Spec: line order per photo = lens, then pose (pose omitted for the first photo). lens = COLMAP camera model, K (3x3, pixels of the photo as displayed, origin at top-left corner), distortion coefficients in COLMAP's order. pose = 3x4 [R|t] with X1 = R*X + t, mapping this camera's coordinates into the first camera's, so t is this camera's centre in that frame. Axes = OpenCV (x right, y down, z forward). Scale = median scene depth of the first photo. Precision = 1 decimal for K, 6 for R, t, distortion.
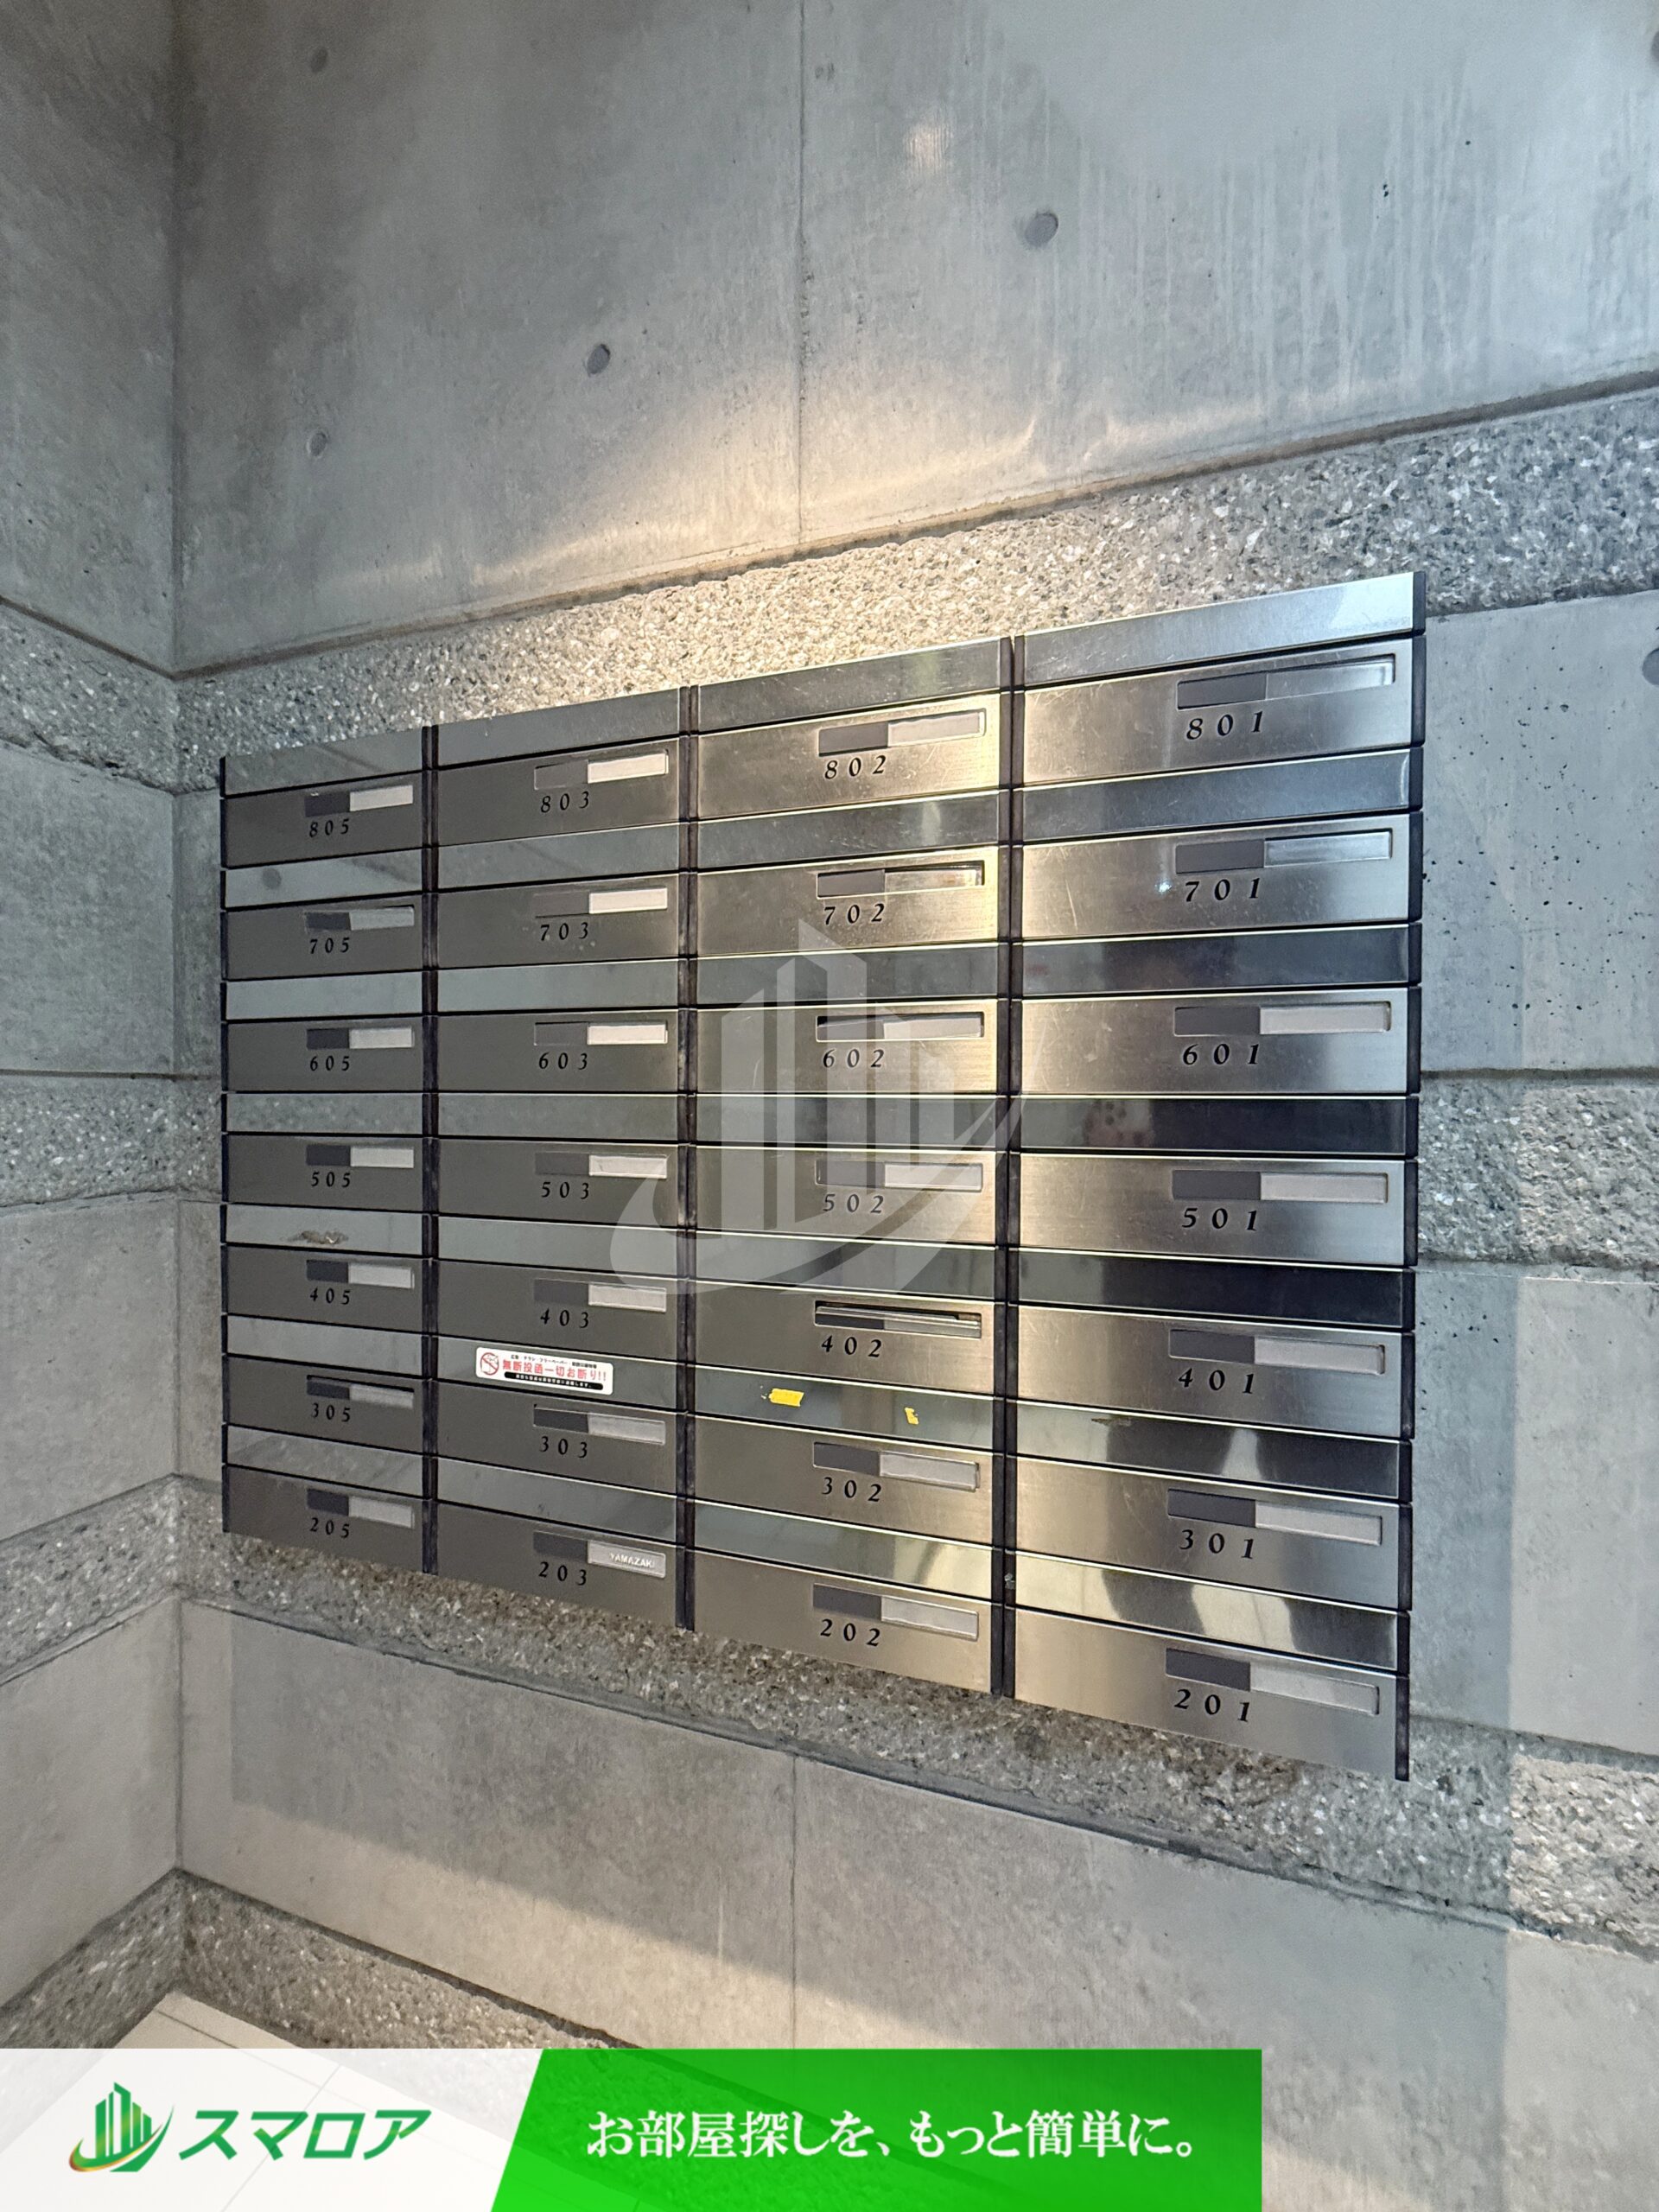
lens RADIAL K [[881.2, 0, 837.8], [0, 881.2, 1105.9], [0, 0, 1]] dist [-0.001689, 0.000033]
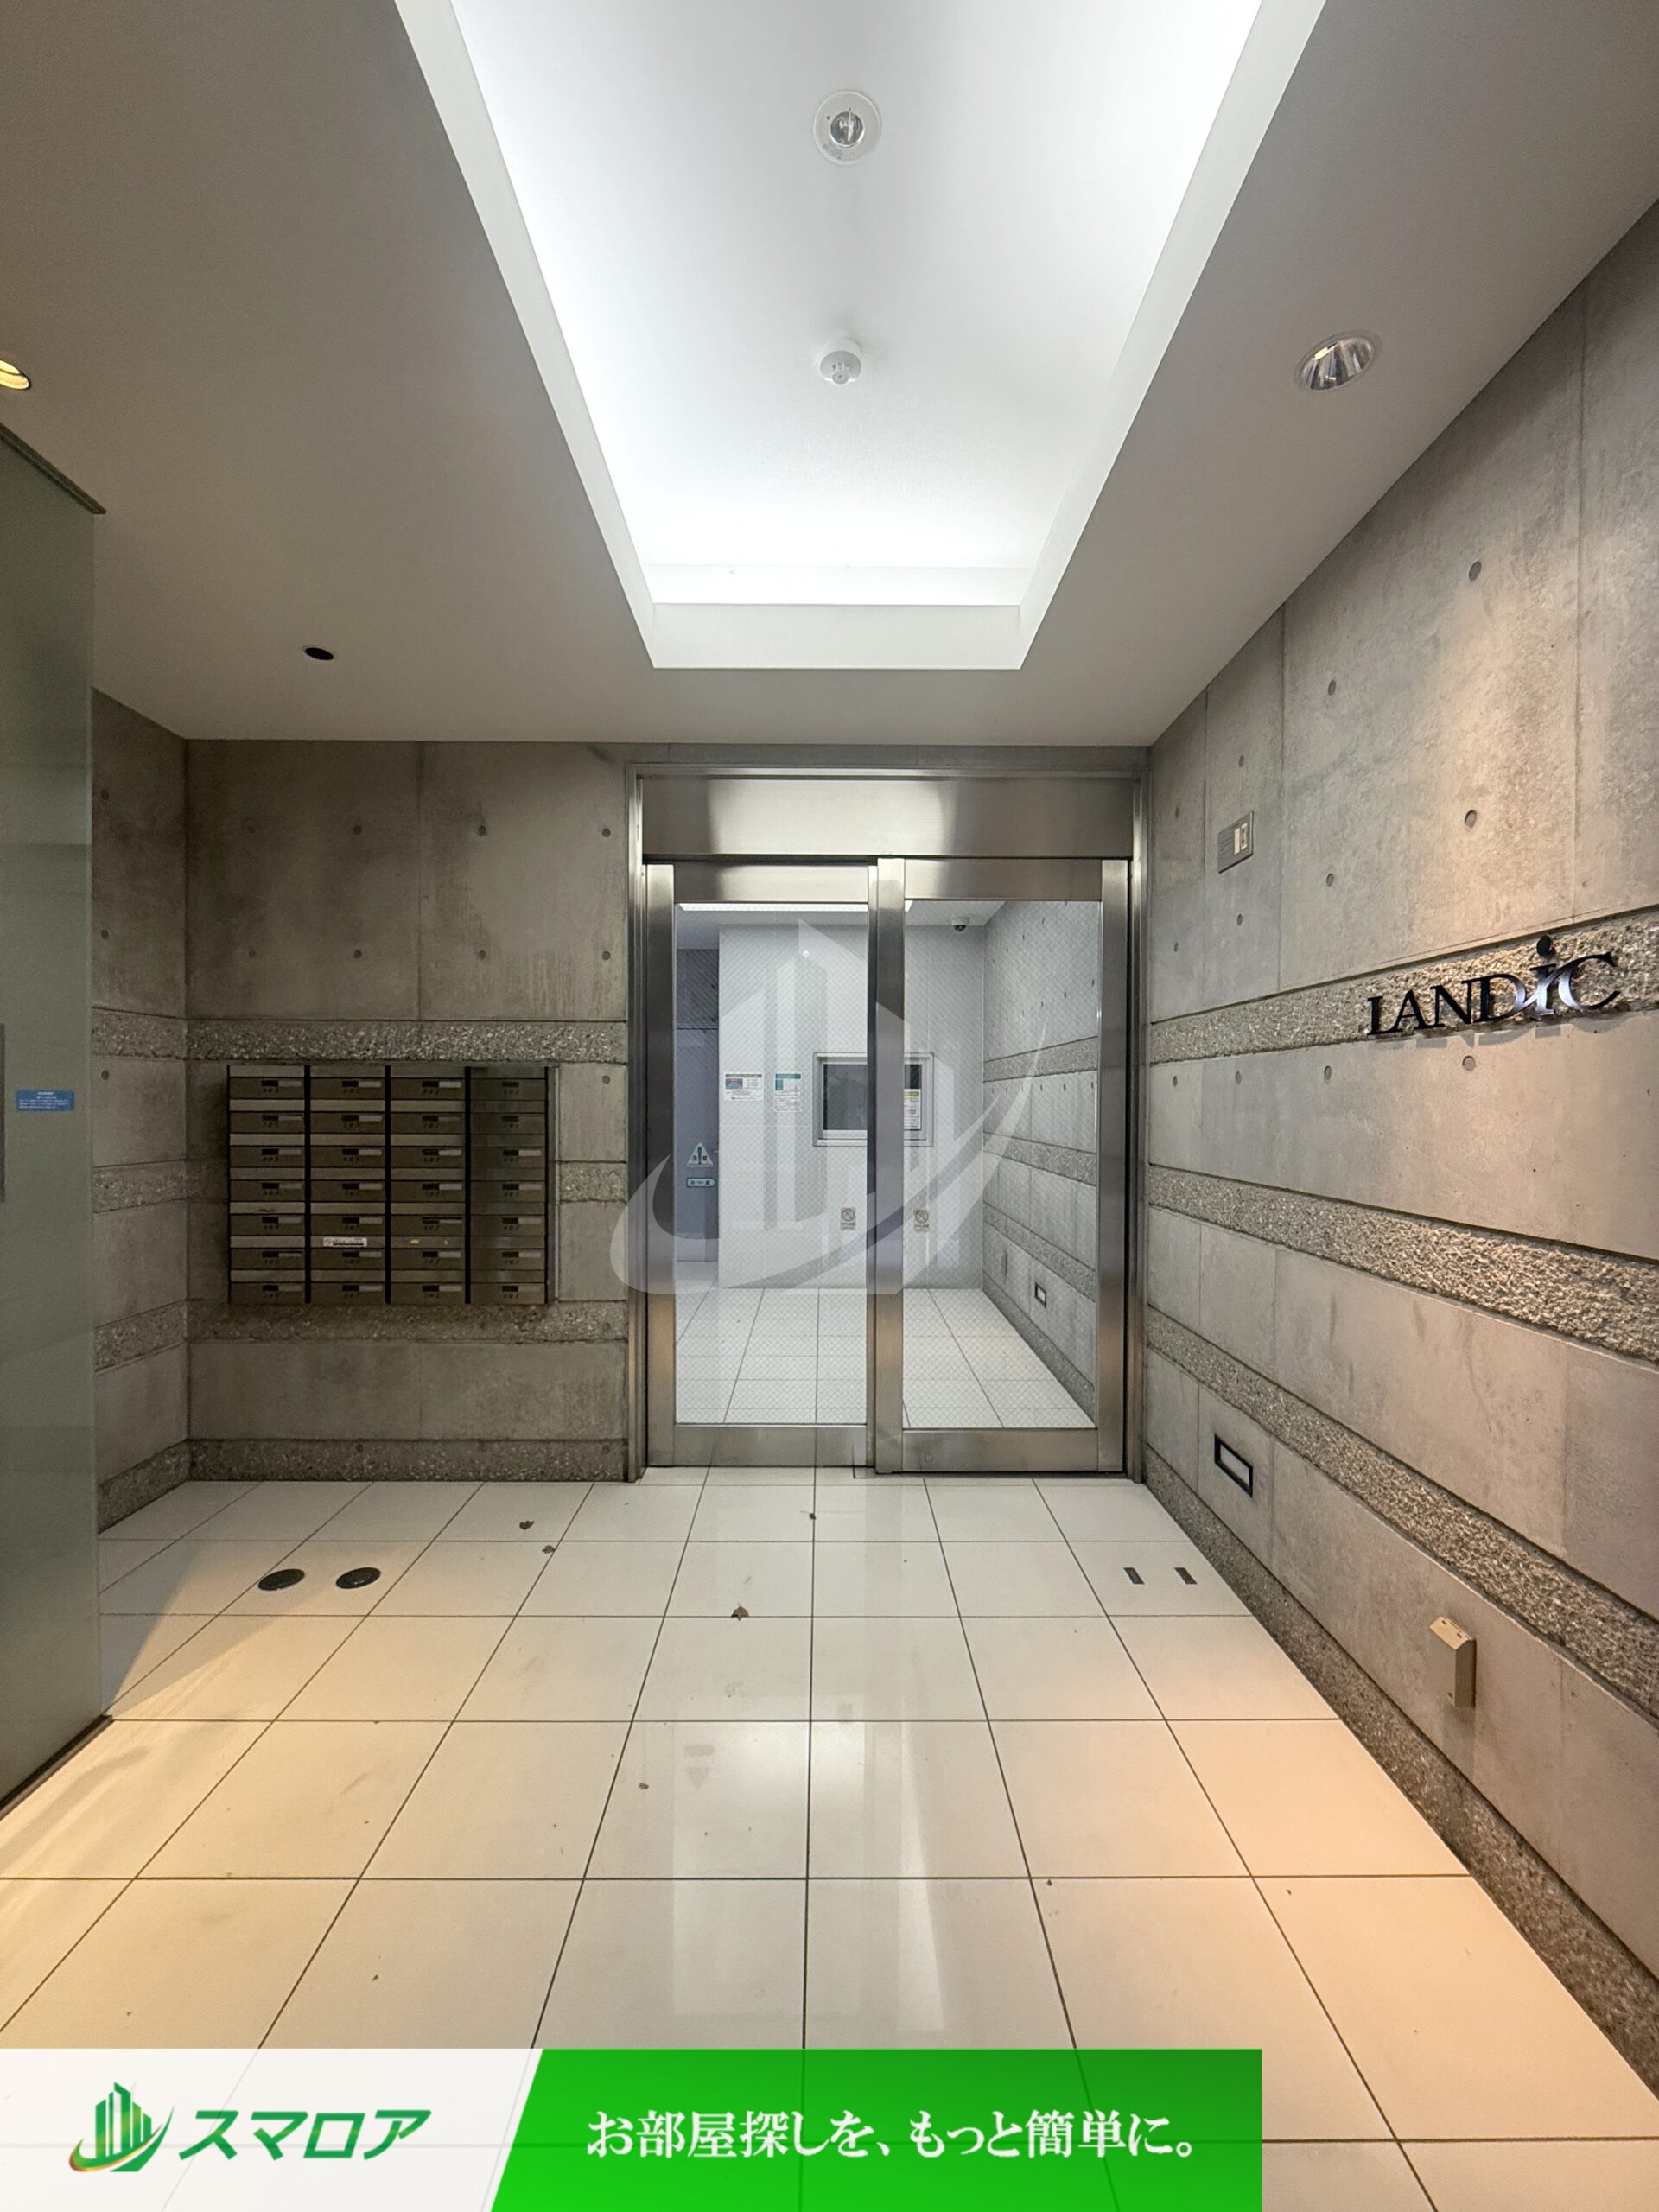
lens RADIAL K [[881.2, 0, 821.5], [0, 881.2, 1105.6], [0, 0, 1]] dist [-0.001689, 0.000033]
pose [[0.948218, -0.005591, 0.317571, 0.359708], [0.004344, 0.999980, 0.004637, -0.260154], [-0.317591, -0.003017, 0.948223, -2.890248]]
